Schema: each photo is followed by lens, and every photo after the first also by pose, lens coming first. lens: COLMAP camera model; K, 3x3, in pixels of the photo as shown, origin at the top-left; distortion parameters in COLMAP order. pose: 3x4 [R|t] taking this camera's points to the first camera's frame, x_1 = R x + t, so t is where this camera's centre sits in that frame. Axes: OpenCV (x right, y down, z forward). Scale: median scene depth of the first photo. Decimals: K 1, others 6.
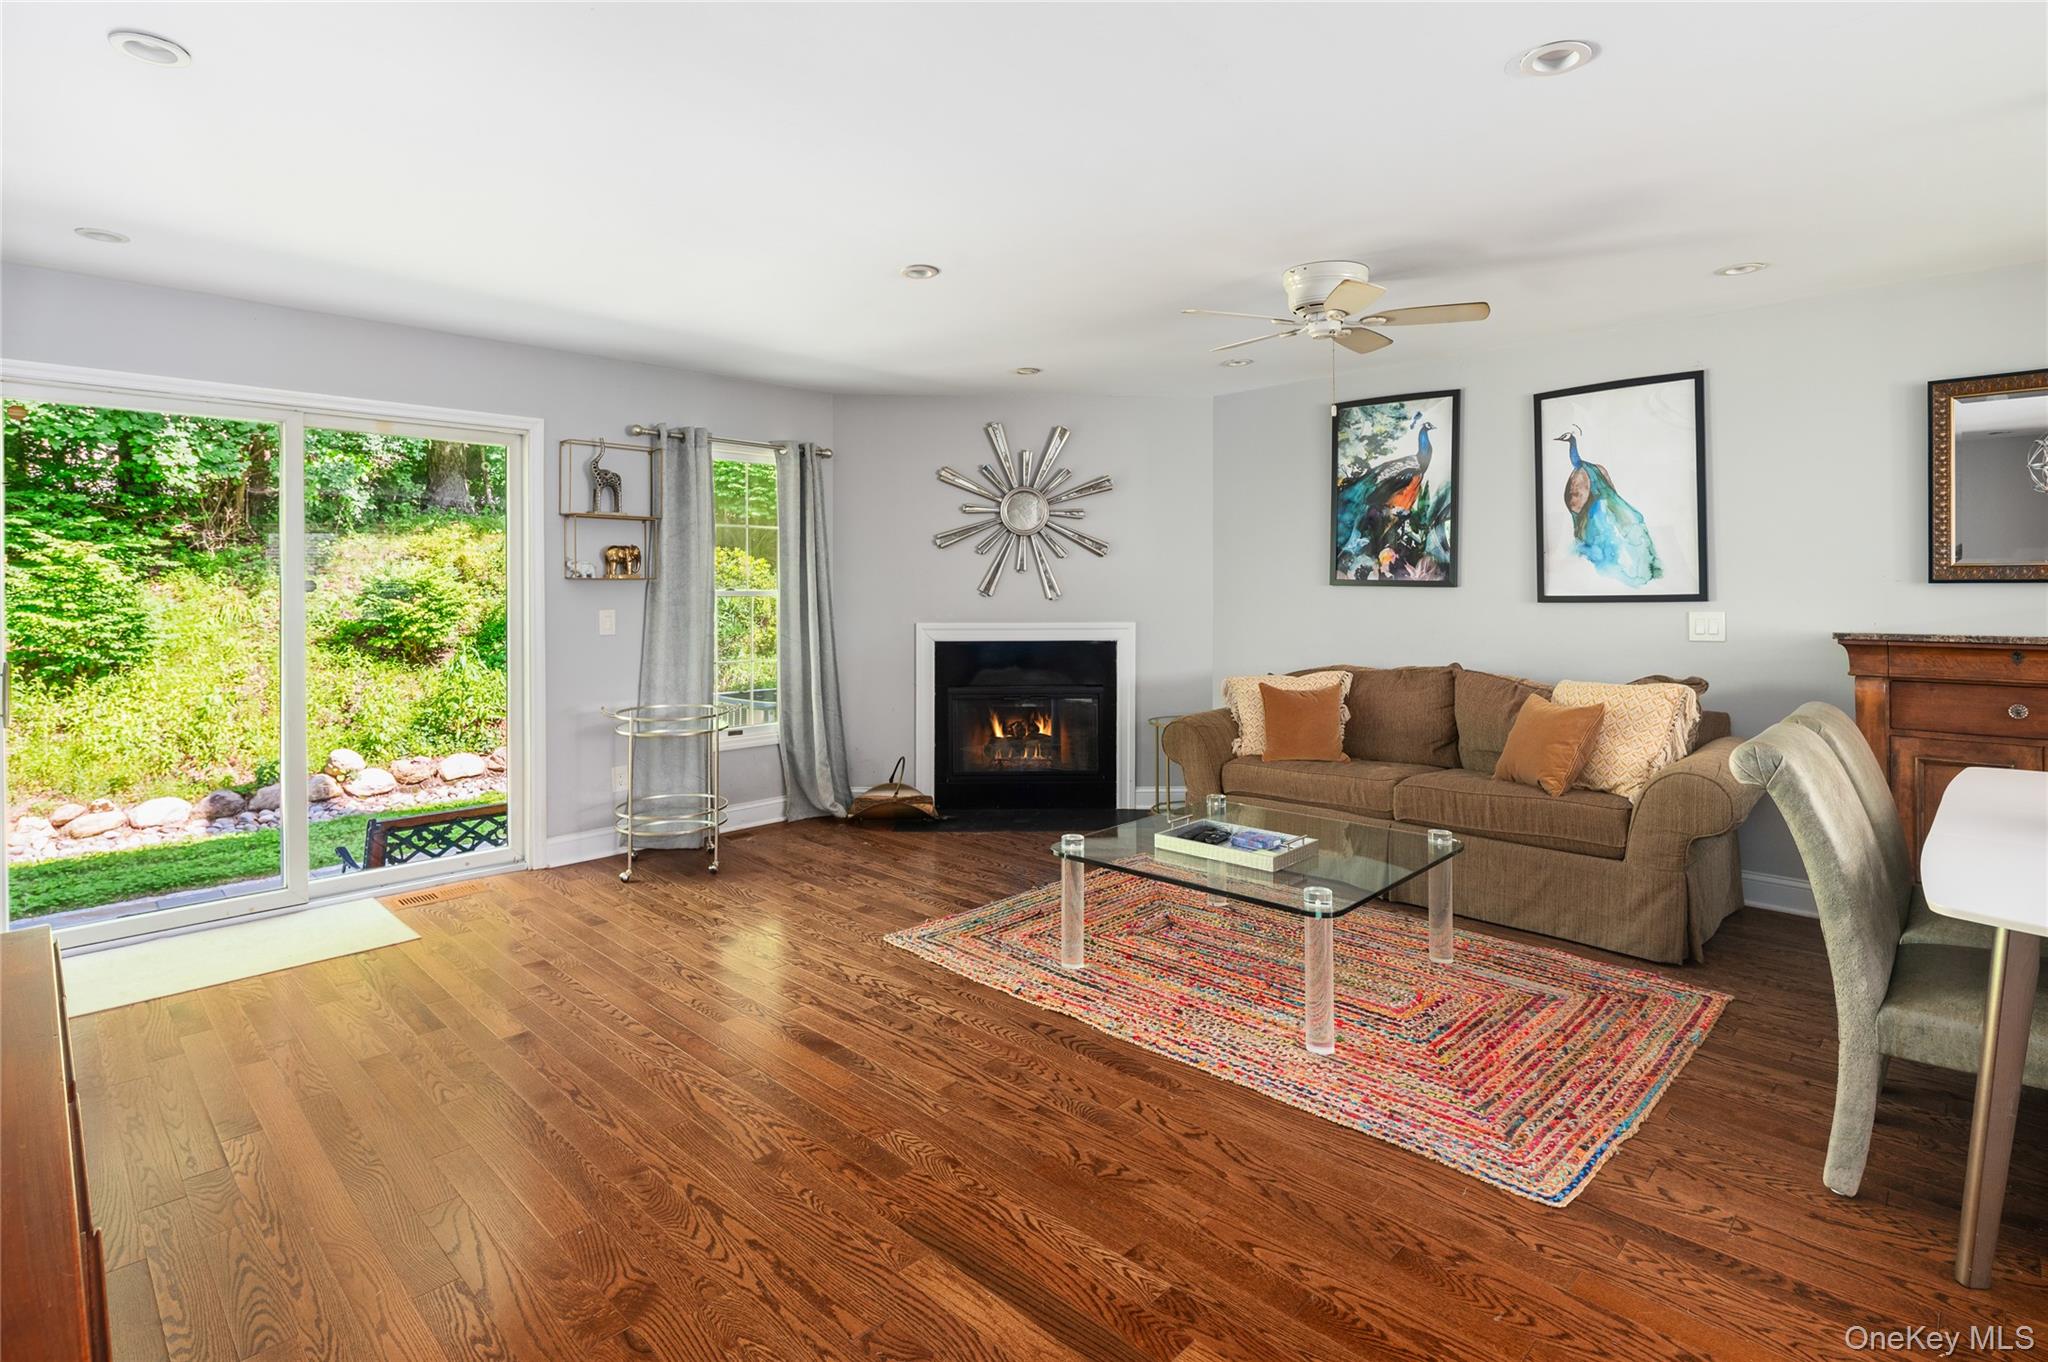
lens RADIAL K [[995.5, 0, 1028.4], [0, 995.5, 590.3], [0, 0, 1]] dist [0.002746, -0.003714]
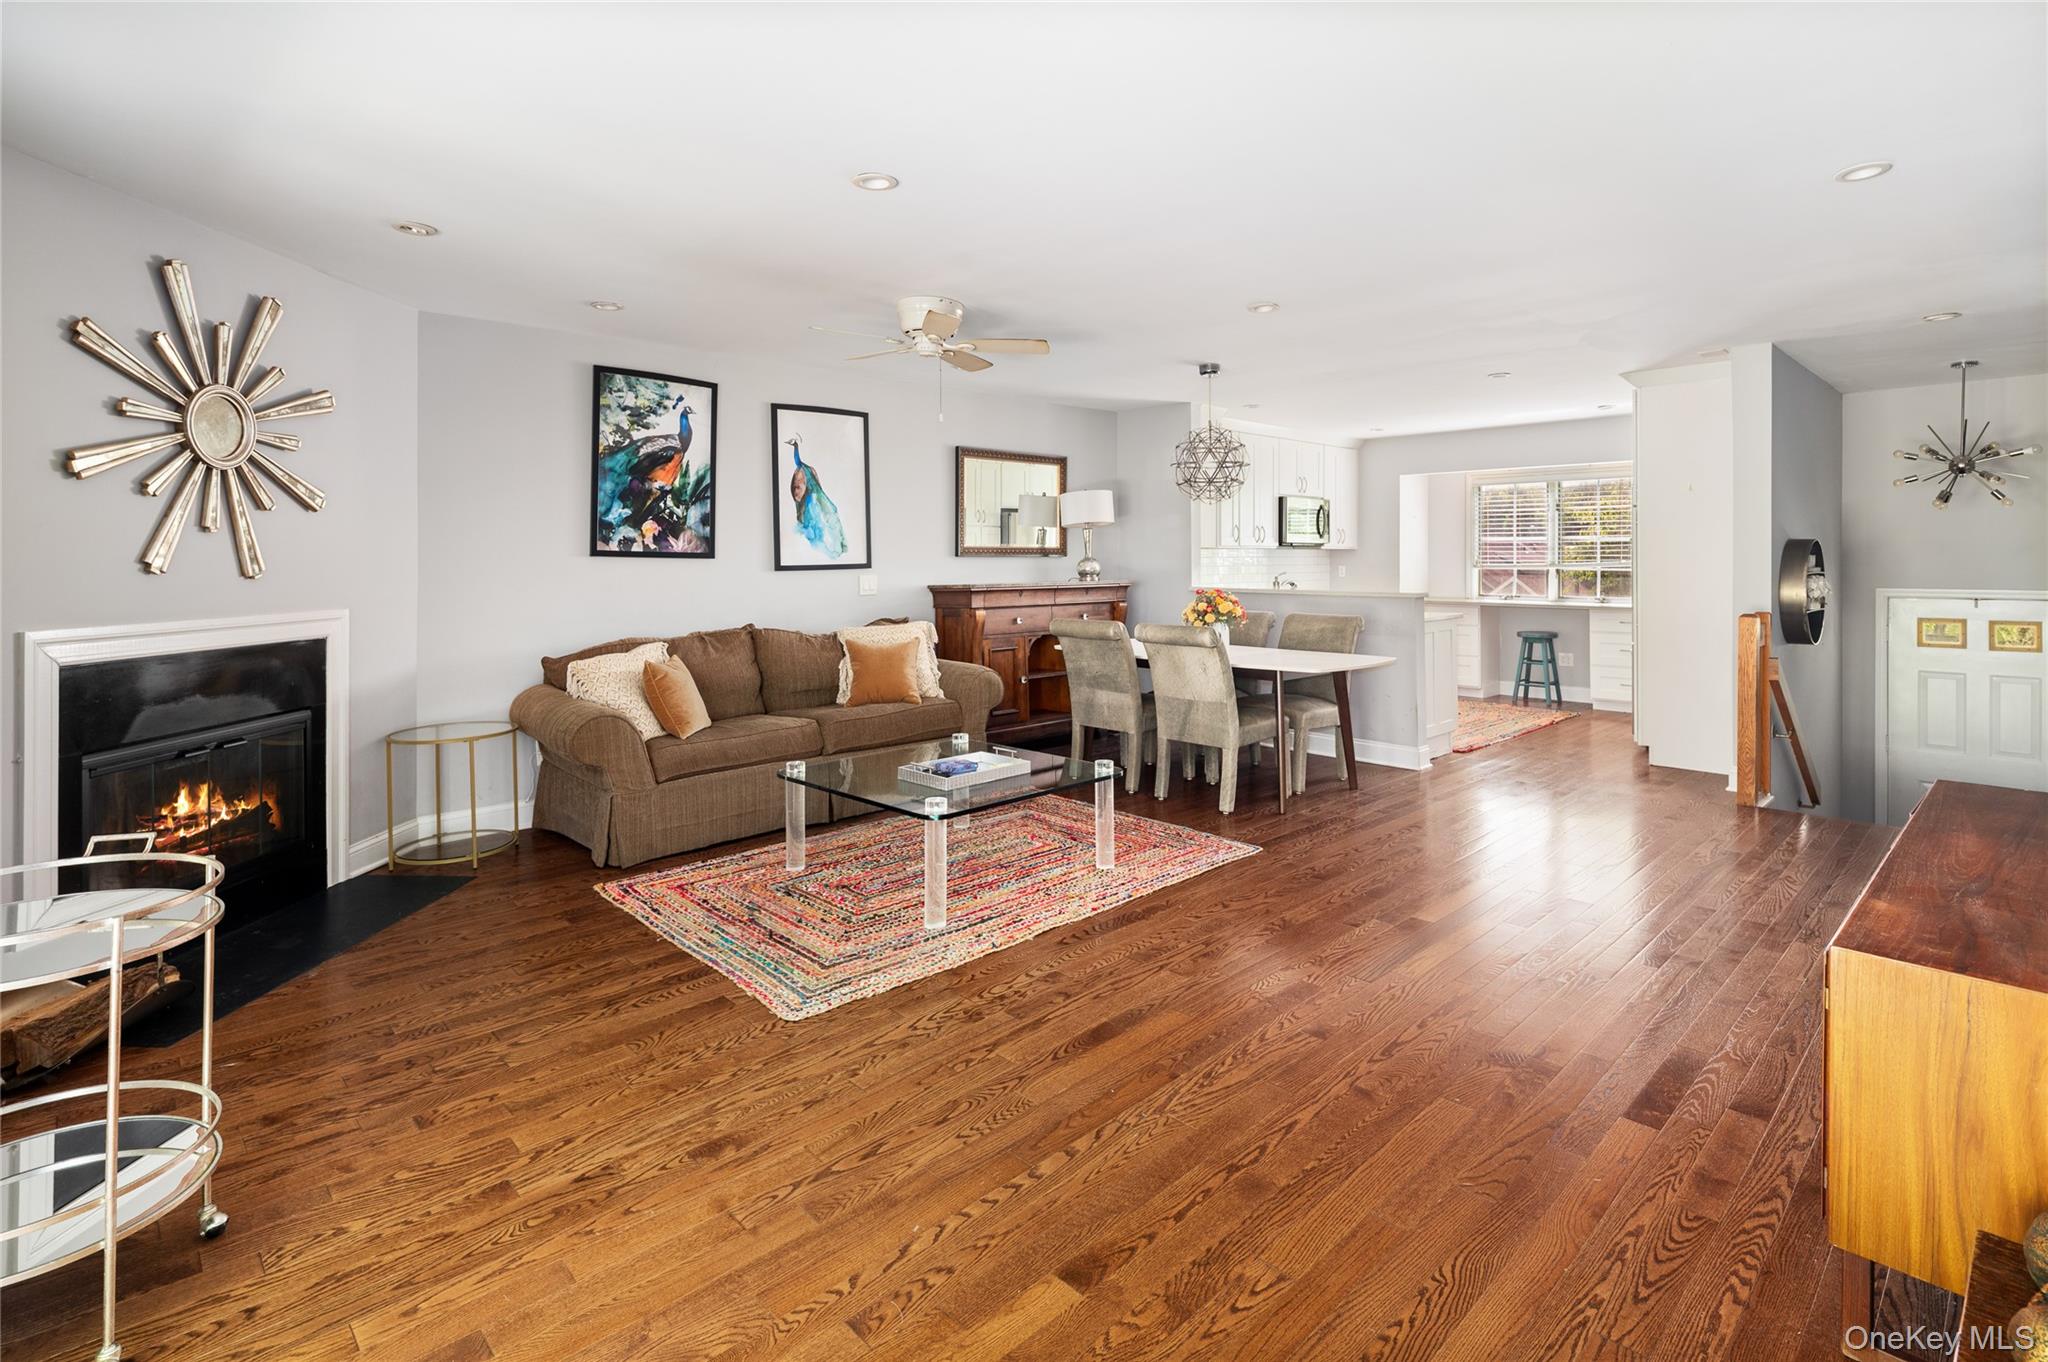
lens RADIAL K [[995.5, 0, 1034.3], [0, 995.5, 557.6], [0, 0, 1]] dist [0.002746, -0.003714]
pose [[0.031934, 0.006080, 0.999471, -0.759624], [0.007043, 0.999955, -0.006308, 0.005732], [-0.999465, 0.007241, 0.031890, 0.674033]]
